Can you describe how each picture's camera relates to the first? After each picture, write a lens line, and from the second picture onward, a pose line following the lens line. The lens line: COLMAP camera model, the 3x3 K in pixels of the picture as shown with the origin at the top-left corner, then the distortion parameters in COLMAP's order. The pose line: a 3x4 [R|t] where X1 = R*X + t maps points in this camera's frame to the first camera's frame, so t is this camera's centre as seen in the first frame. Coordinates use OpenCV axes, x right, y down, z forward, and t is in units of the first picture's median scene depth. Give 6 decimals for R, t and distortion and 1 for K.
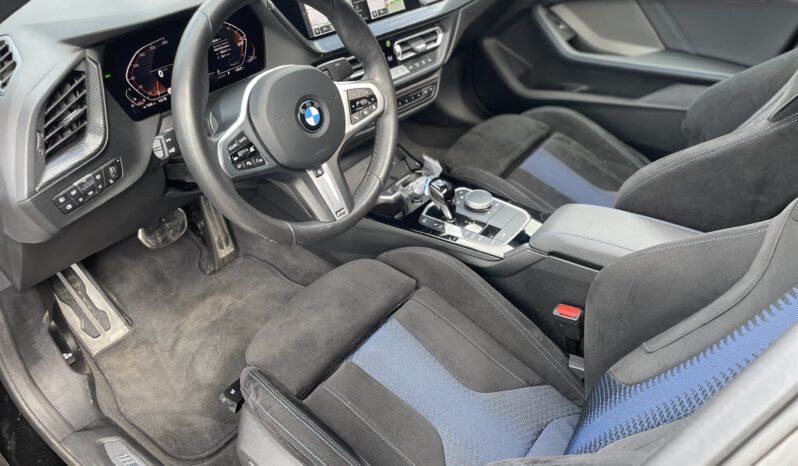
lens RADIAL K [[604.4, 0, 440.2], [0, 604.4, 232.4], [0, 0, 1]] dist [0.091264, -0.150045]
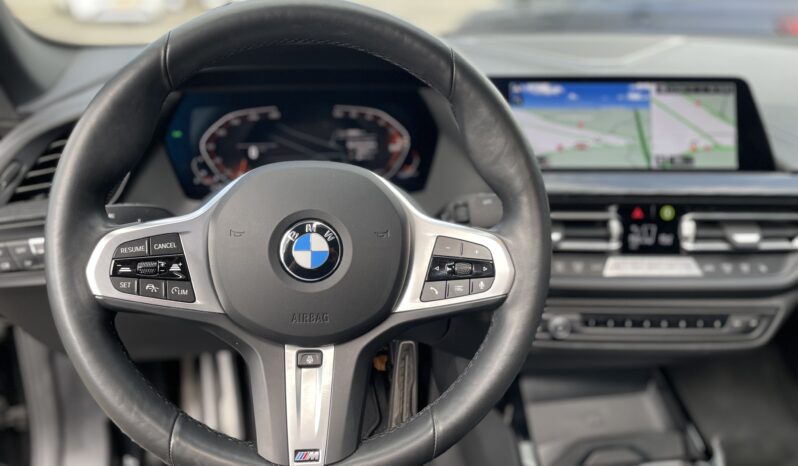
lens RADIAL K [[604.4, 0, 440.2], [0, 604.4, 232.4], [0, 0, 1]] dist [0.091264, -0.150045]
pose [[0.679564, 0.225945, -0.697955, 0.156873], [-0.436228, 0.889373, -0.136822, -0.130116], [0.589828, 0.397447, 0.702950, 0.497567]]
